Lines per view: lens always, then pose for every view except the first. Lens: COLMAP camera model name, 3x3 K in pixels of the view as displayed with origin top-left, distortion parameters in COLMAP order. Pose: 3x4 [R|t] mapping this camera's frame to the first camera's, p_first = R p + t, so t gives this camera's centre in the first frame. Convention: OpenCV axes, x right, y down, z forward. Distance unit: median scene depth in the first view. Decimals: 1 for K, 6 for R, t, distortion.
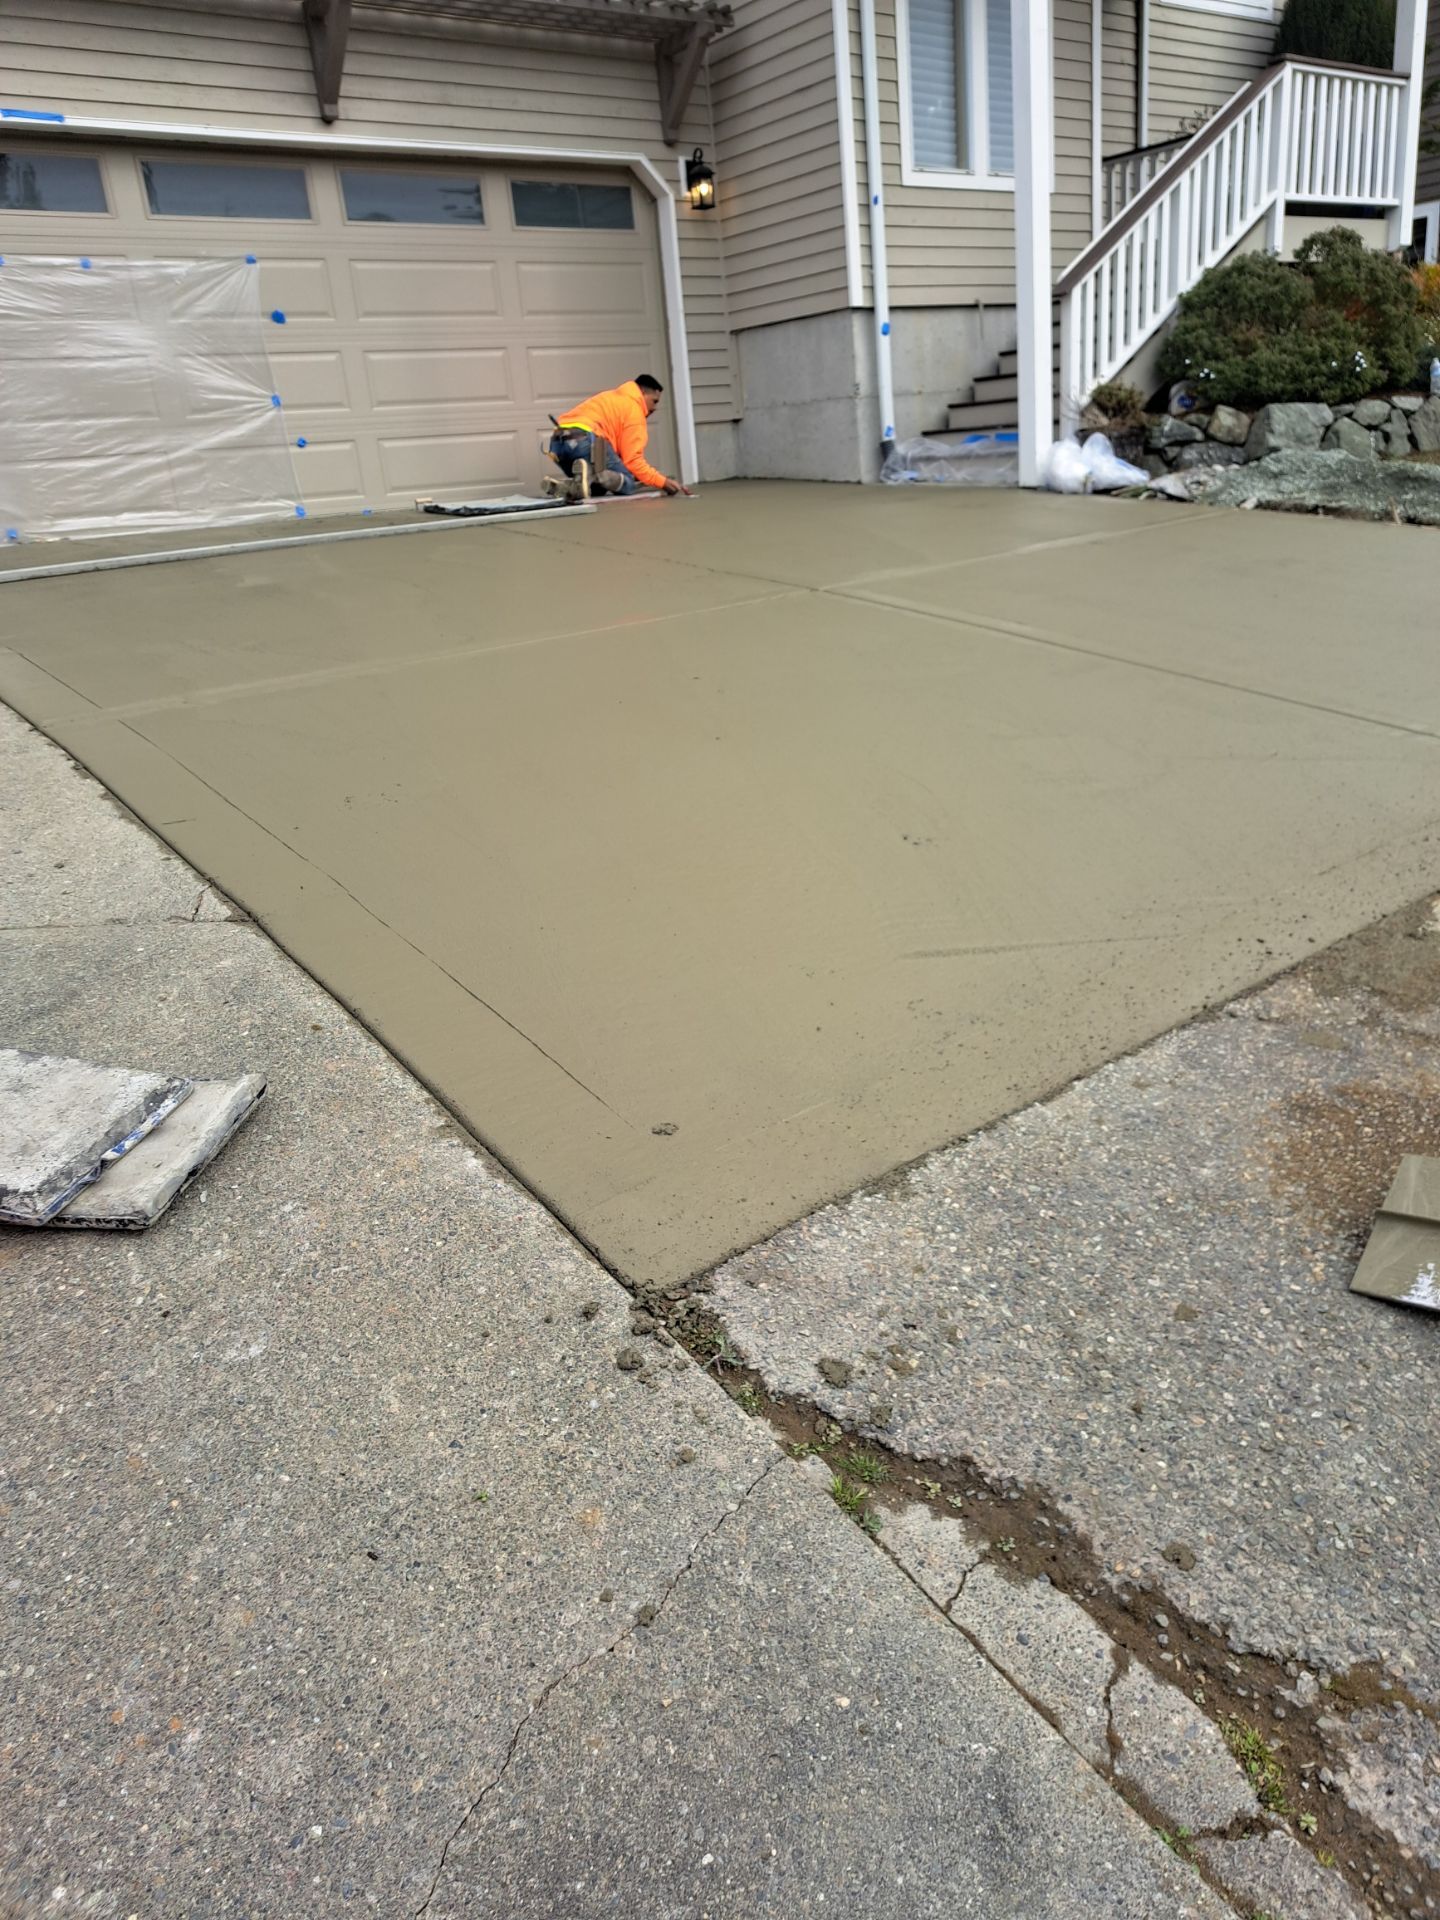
lens RADIAL K [[1435.1, 0, 751.0], [0, 1435.1, 947.1], [0, 0, 1]] dist [0.045453, -0.060915]
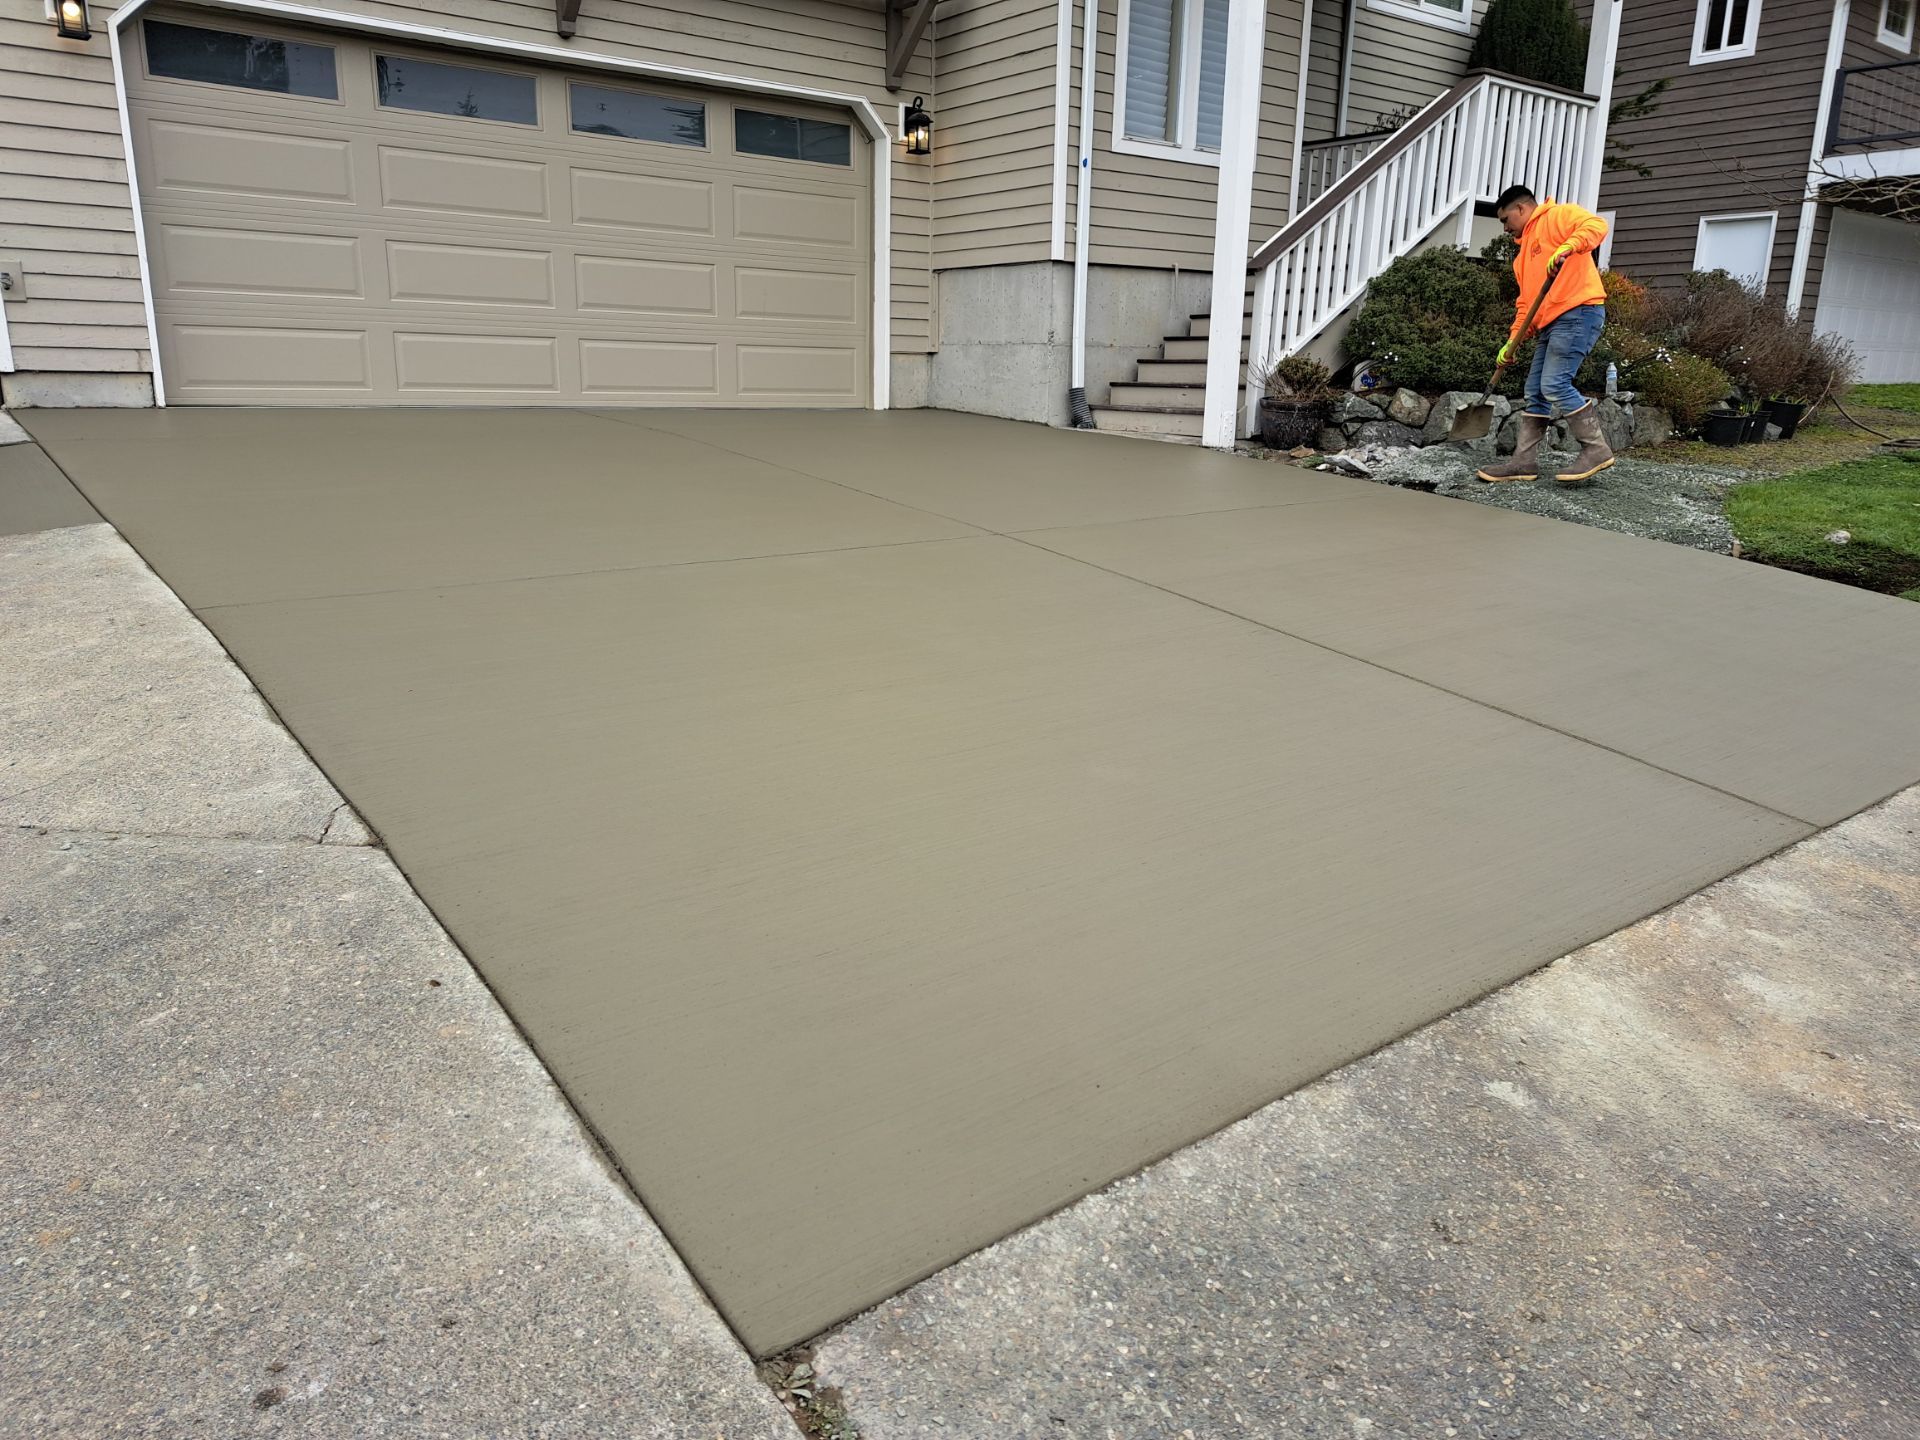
lens RADIAL K [[1409.7, 0, 928.8], [0, 1409.7, 721.6], [0, 0, 1]] dist [0.064432, -0.080138]
pose [[0.995531, 0.092849, 0.017267, -0.005757], [-0.090990, 0.991960, -0.087955, -0.019519], [-0.025295, 0.085991, 0.995975, 0.022213]]
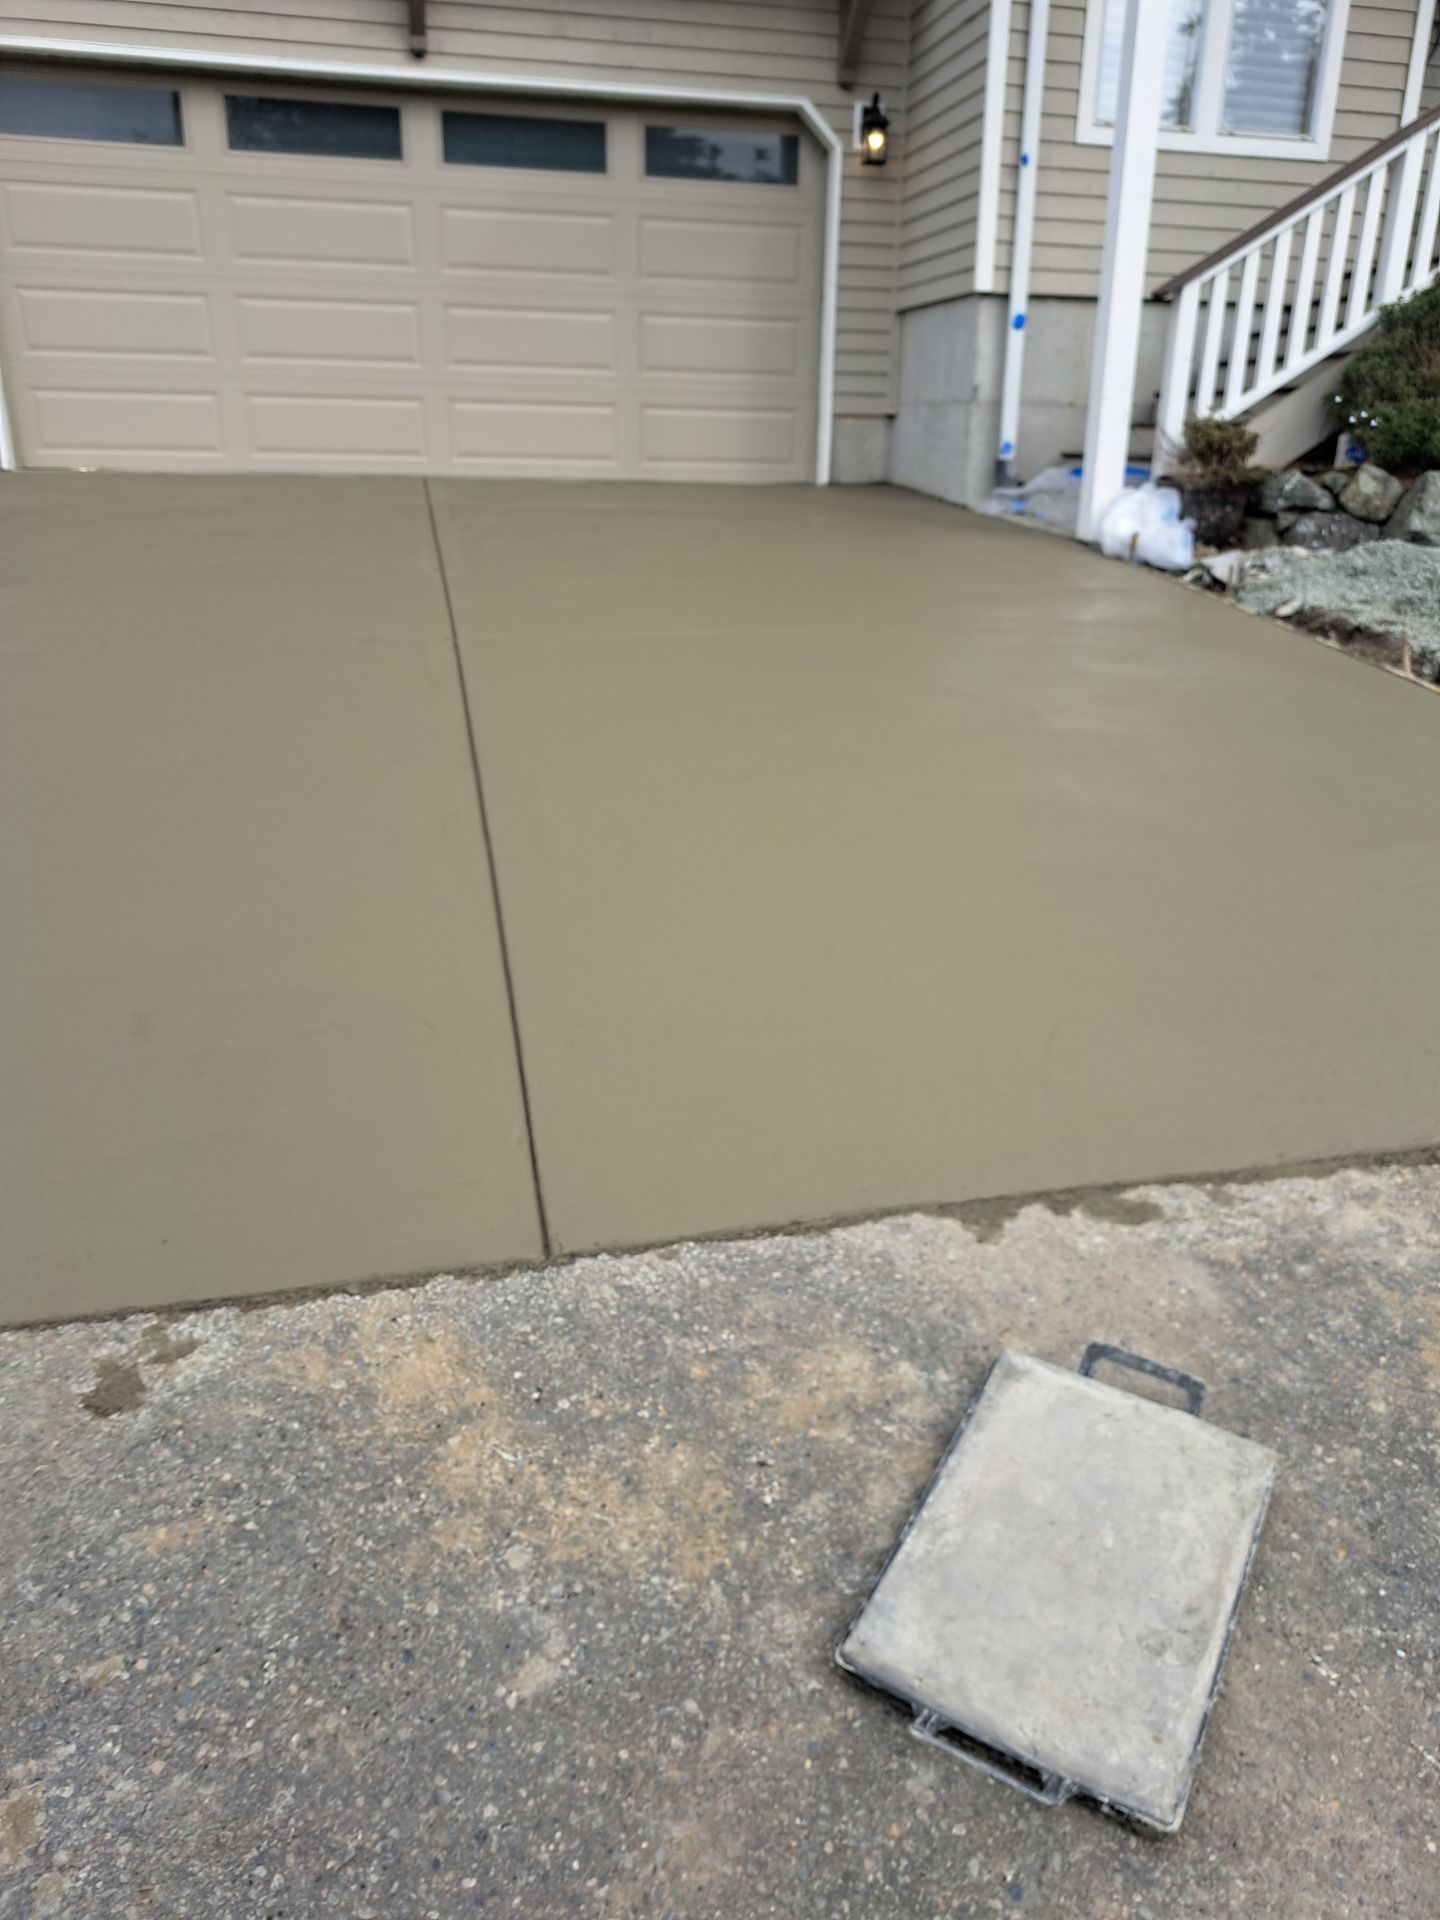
lens RADIAL K [[1435.1, 0, 751.0], [0, 1435.1, 947.1], [0, 0, 1]] dist [0.045453, -0.060915]
pose [[0.897546, 0.236016, -0.372435, 0.370141], [-0.226568, 0.971503, 0.069637, -0.121497], [0.378257, 0.021880, 0.925442, 0.223746]]
